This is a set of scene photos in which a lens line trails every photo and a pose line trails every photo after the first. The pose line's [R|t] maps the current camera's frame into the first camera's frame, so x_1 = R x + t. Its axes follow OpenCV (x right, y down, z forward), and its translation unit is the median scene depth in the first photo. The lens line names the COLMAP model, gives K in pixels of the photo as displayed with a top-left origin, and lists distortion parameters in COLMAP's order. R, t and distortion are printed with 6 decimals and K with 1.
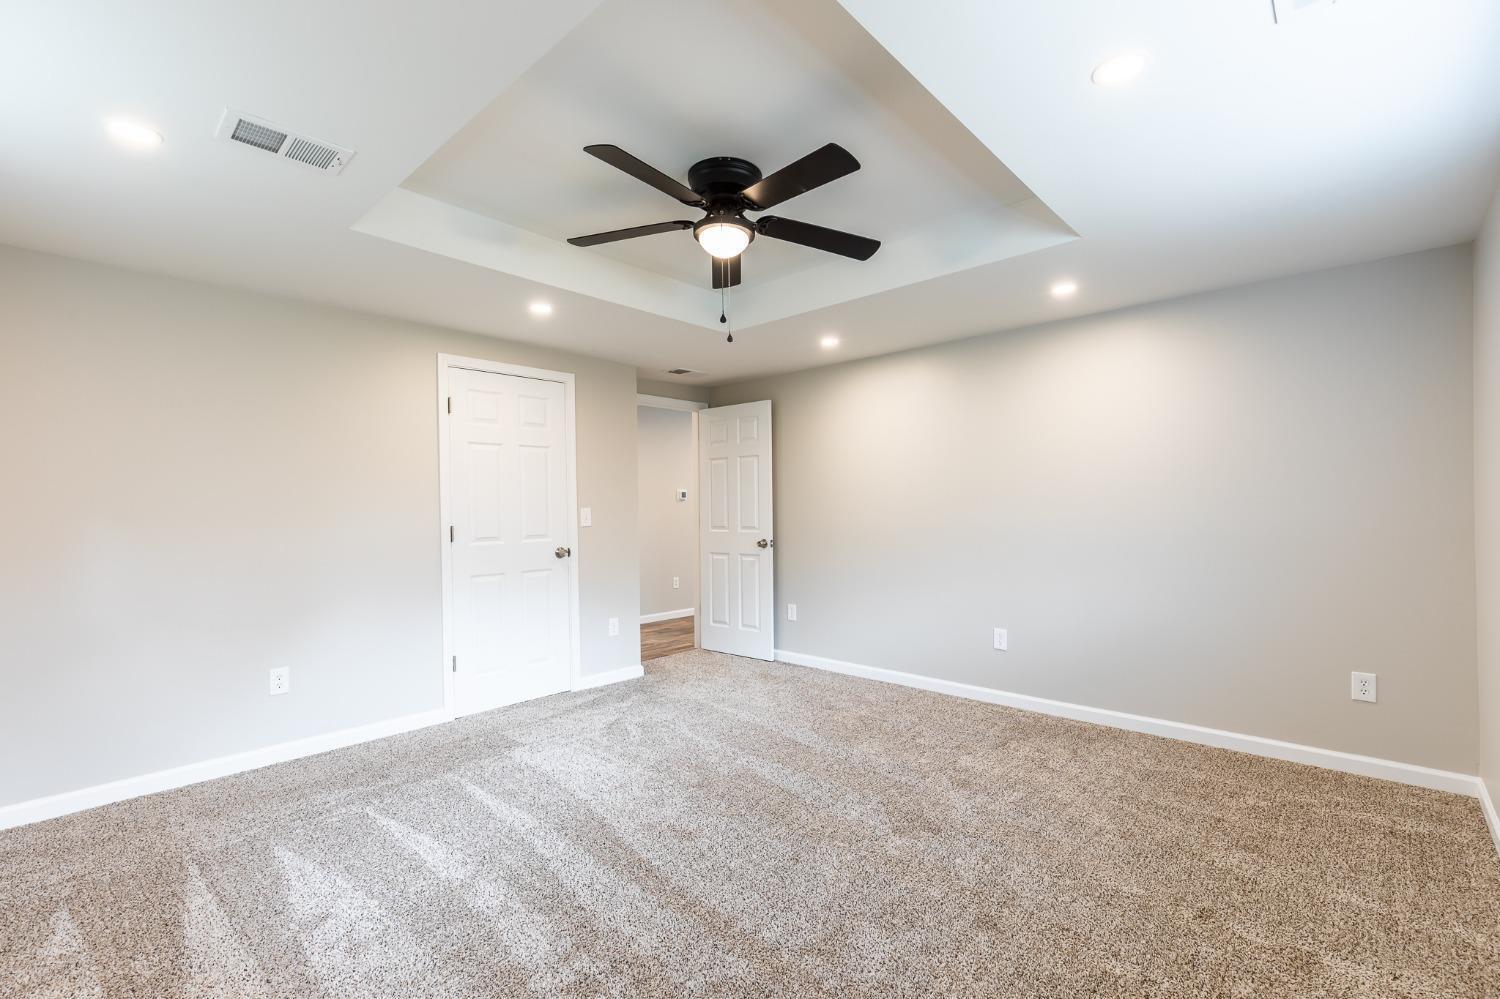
lens RADIAL K [[662.0, 0, 743.6], [0, 662.0, 503.0], [0, 0, 1]] dist [0.000816, 0.000026]
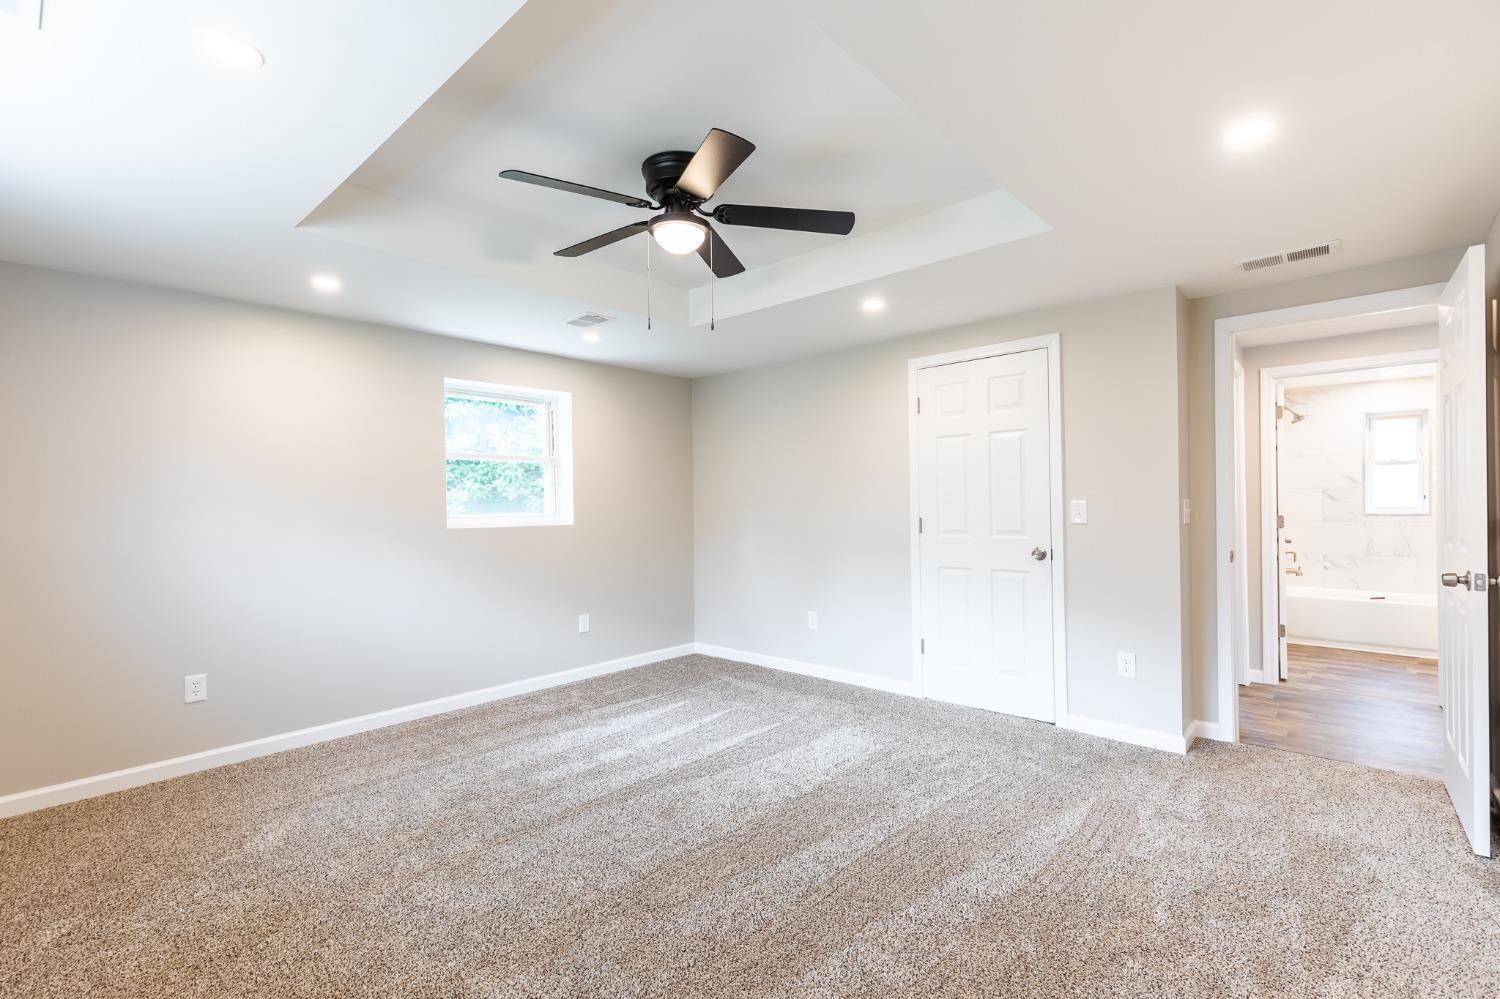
lens RADIAL K [[662.0, 0, 743.6], [0, 662.0, 503.0], [0, 0, 1]] dist [0.000816, 0.000026]
pose [[0.010759, 0.006926, -0.999918, 0.727777], [0.018808, 0.999798, 0.007128, -0.002211], [0.999765, -0.018883, 0.010627, 0.816551]]
